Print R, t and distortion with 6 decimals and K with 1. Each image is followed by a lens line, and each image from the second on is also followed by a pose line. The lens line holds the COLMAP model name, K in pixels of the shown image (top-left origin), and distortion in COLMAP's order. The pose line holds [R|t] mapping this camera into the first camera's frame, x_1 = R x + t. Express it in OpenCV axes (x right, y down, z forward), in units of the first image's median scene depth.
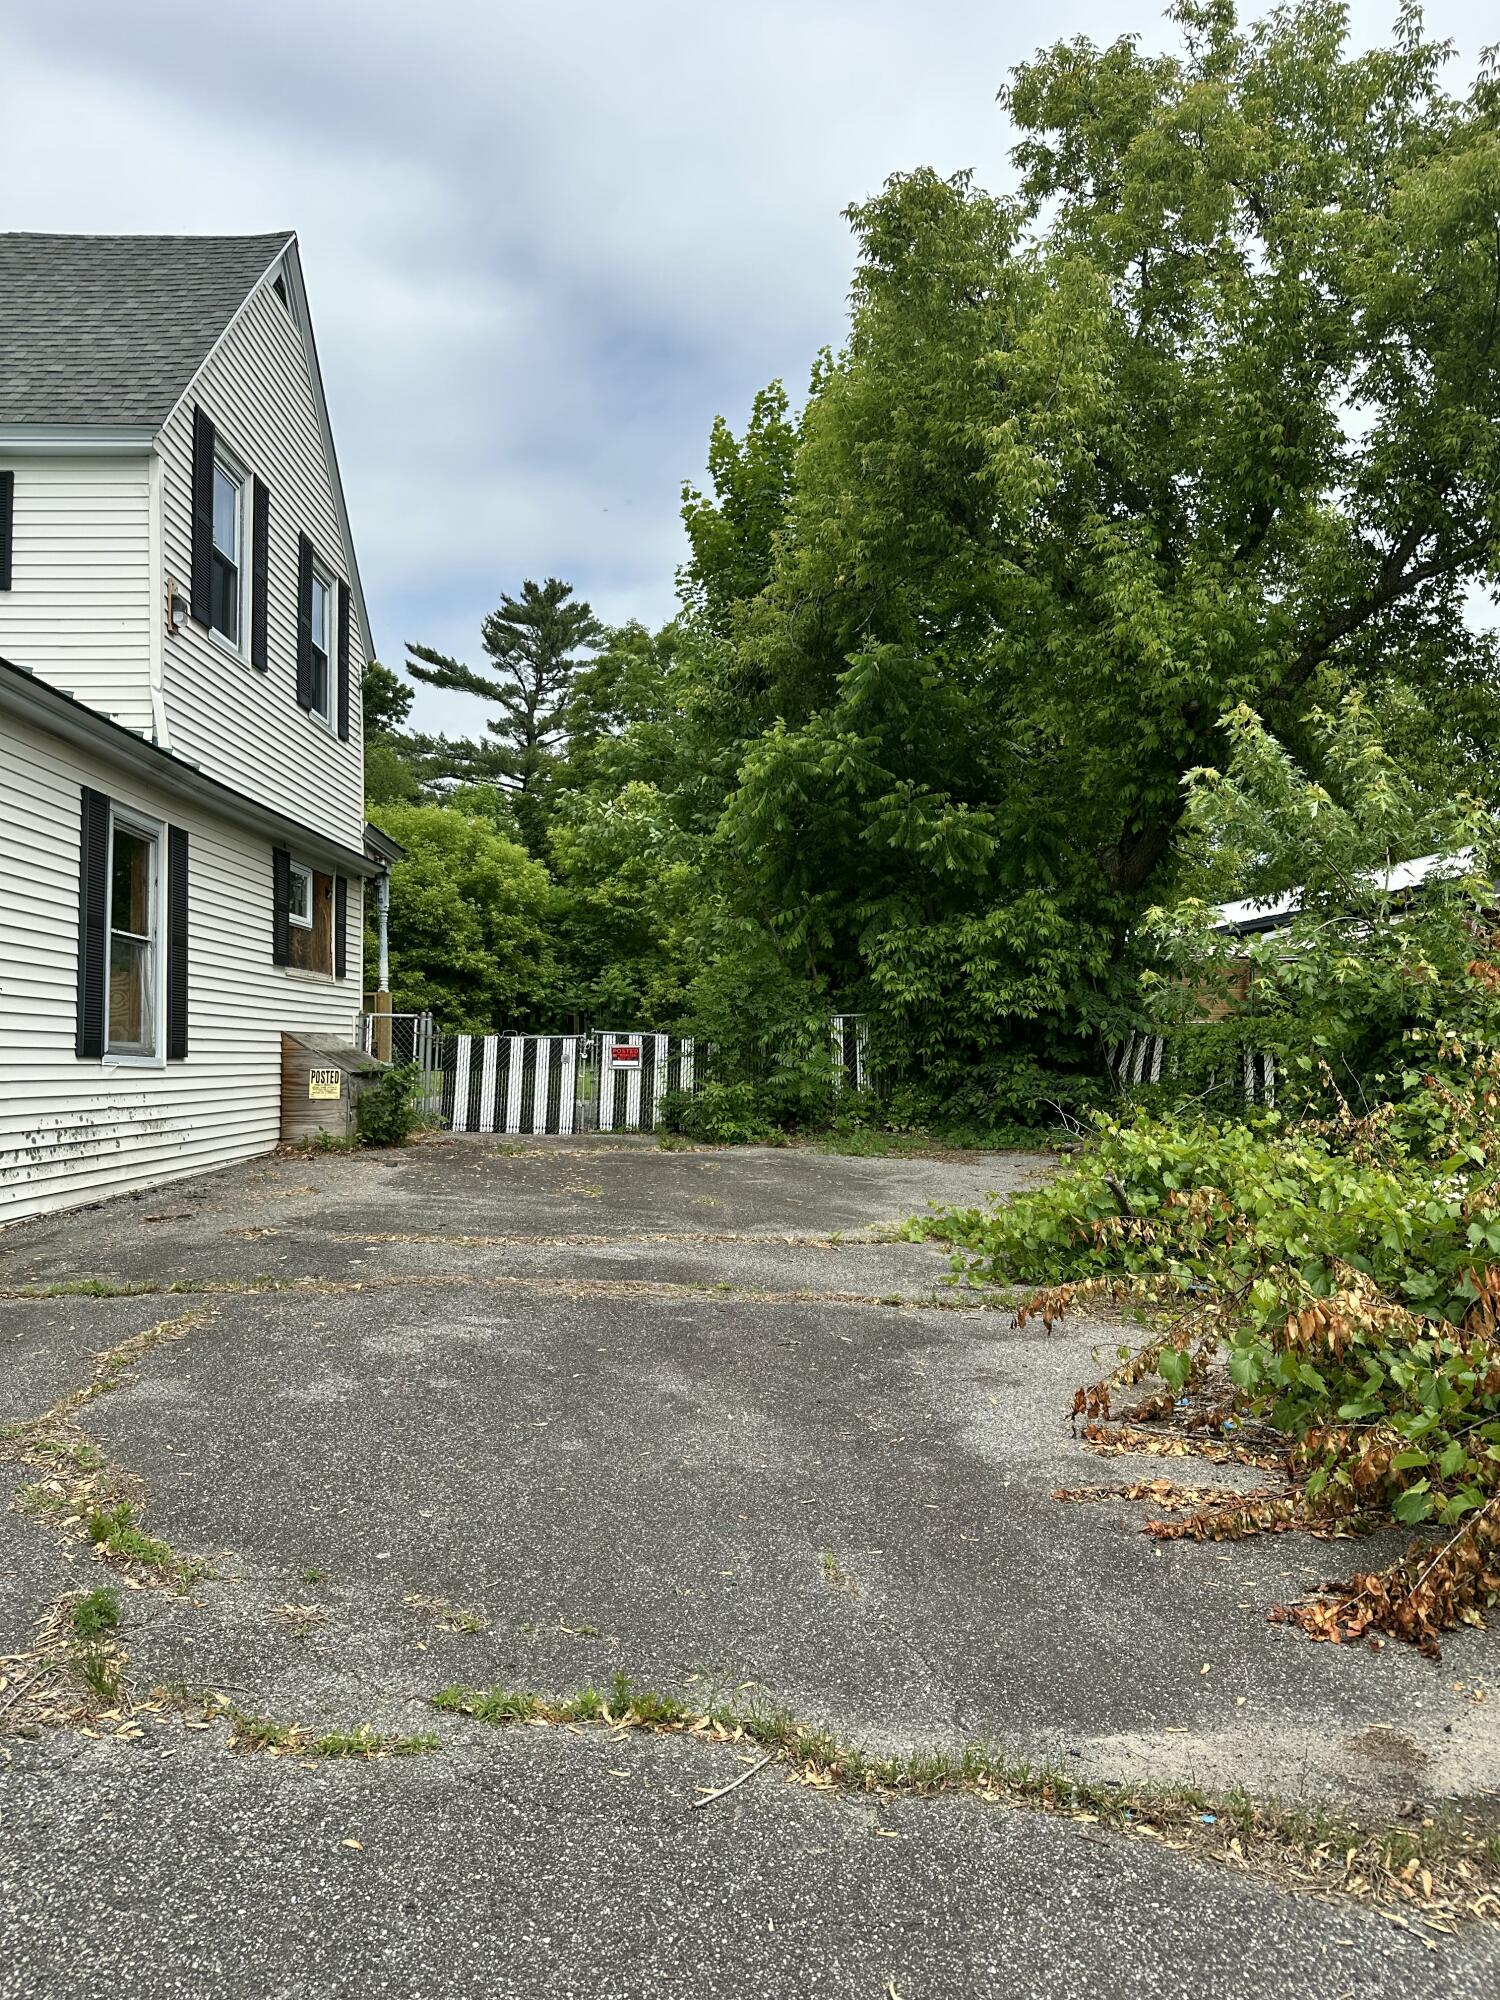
lens RADIAL K [[1391.1, 0, 748.9], [0, 1391.1, 1008.2], [0, 0, 1]] dist [0.174073, -0.298972]
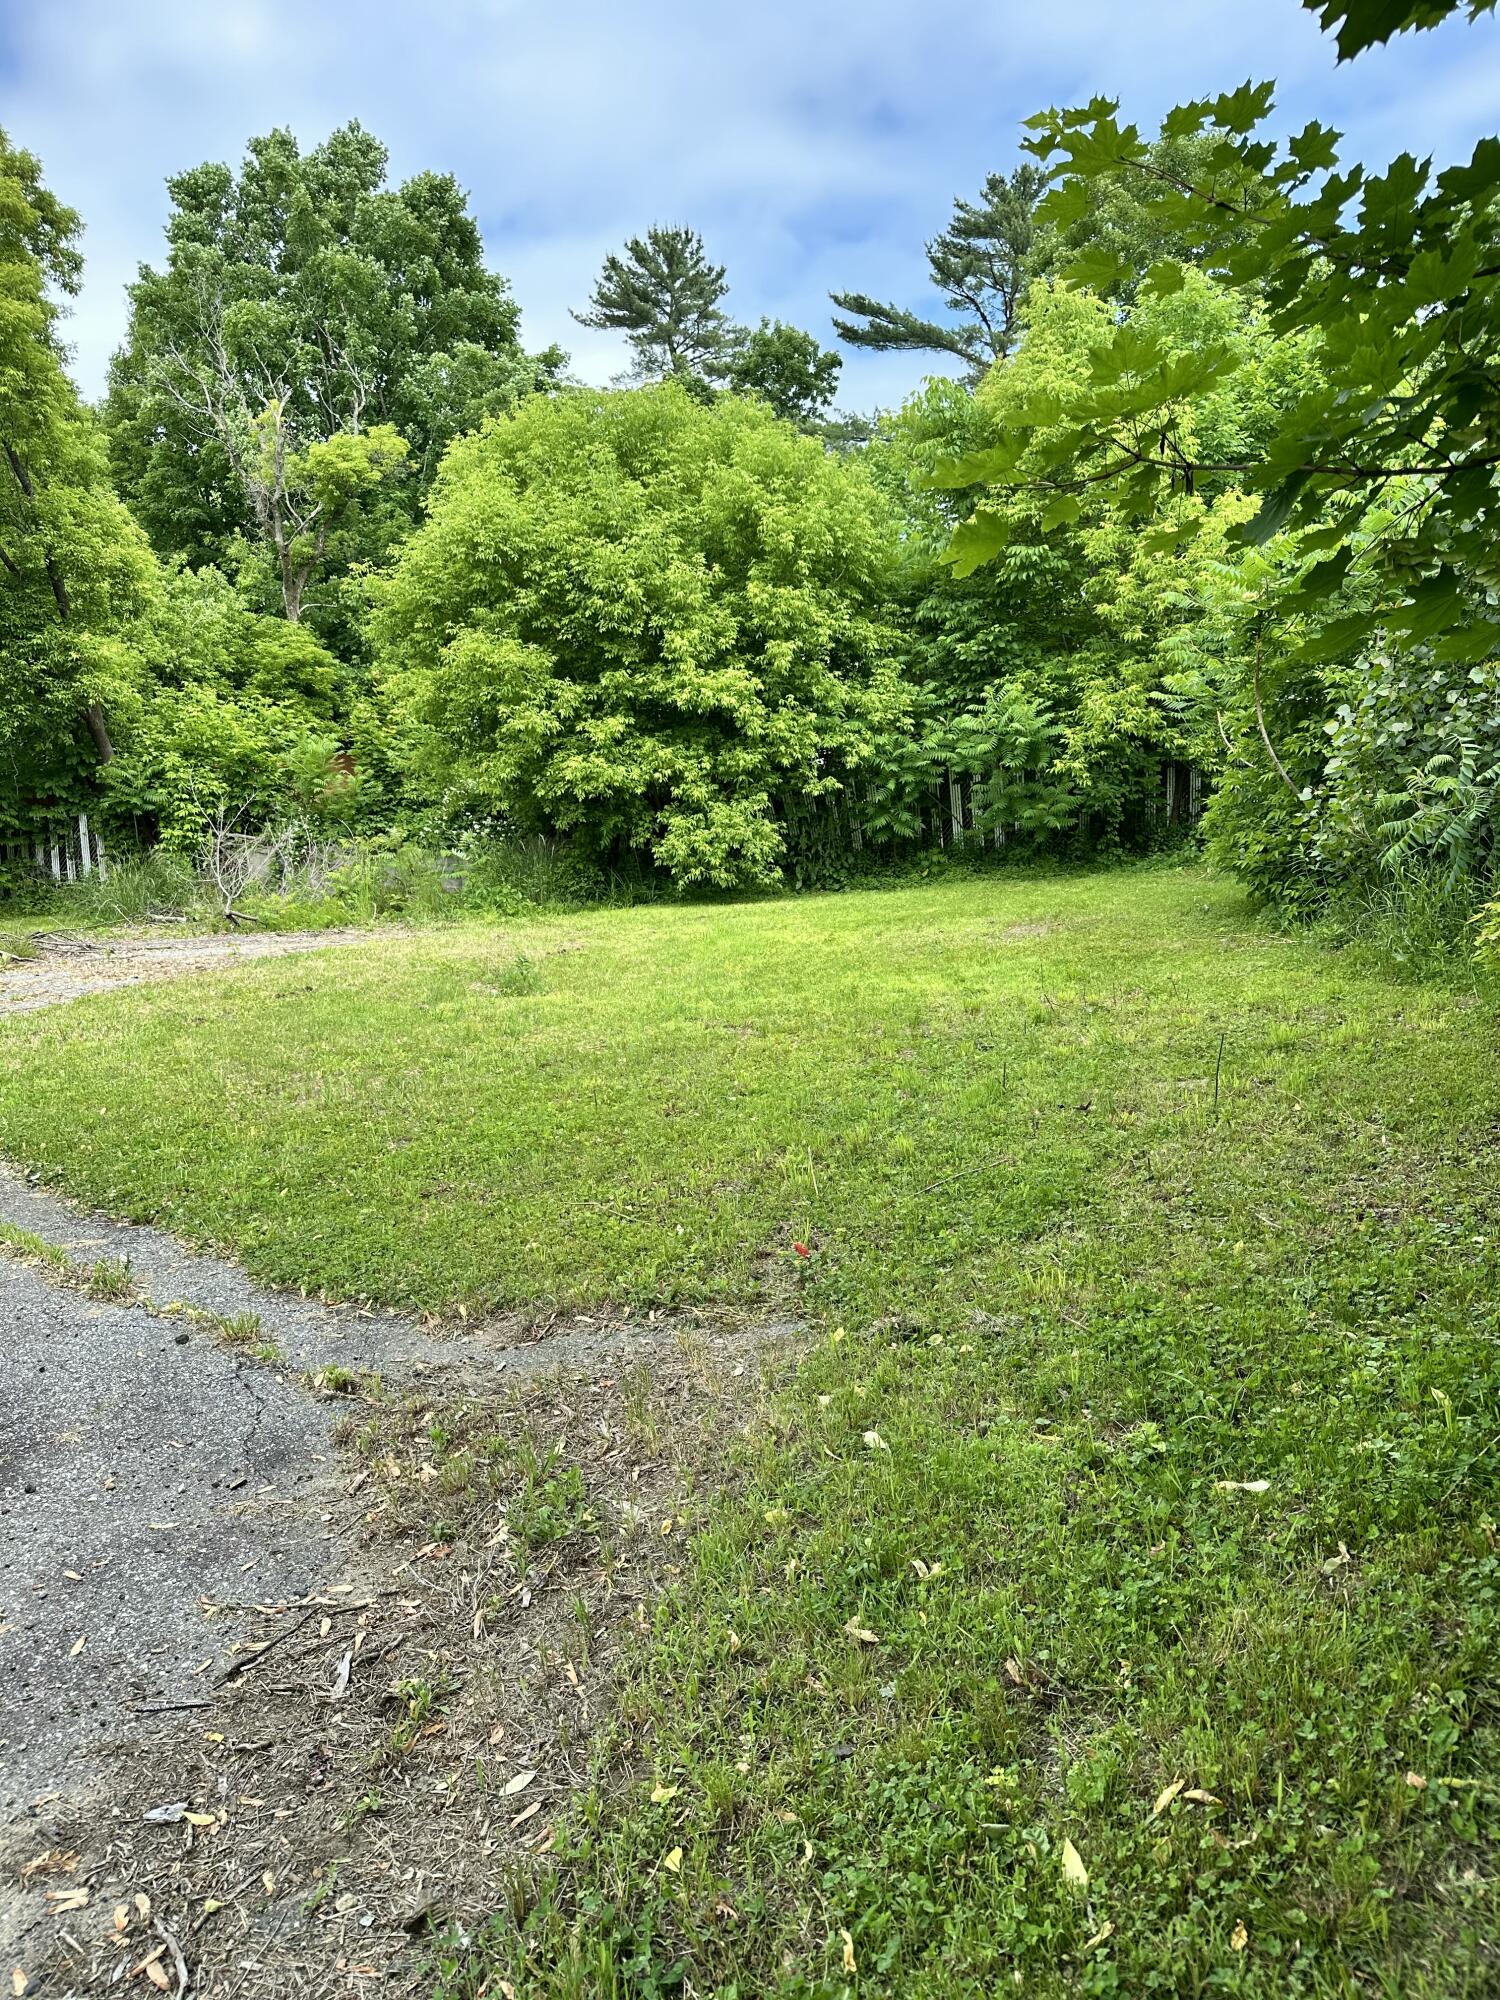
lens RADIAL K [[1391.1, 0, 748.9], [0, 1391.1, 1008.2], [0, 0, 1]] dist [0.174073, -0.298972]
pose [[0.927464, -0.001903, -0.373909, 0.003155], [0.062483, 0.986715, 0.149963, 0.004889], [0.368656, -0.162448, 0.915261, 0.481559]]
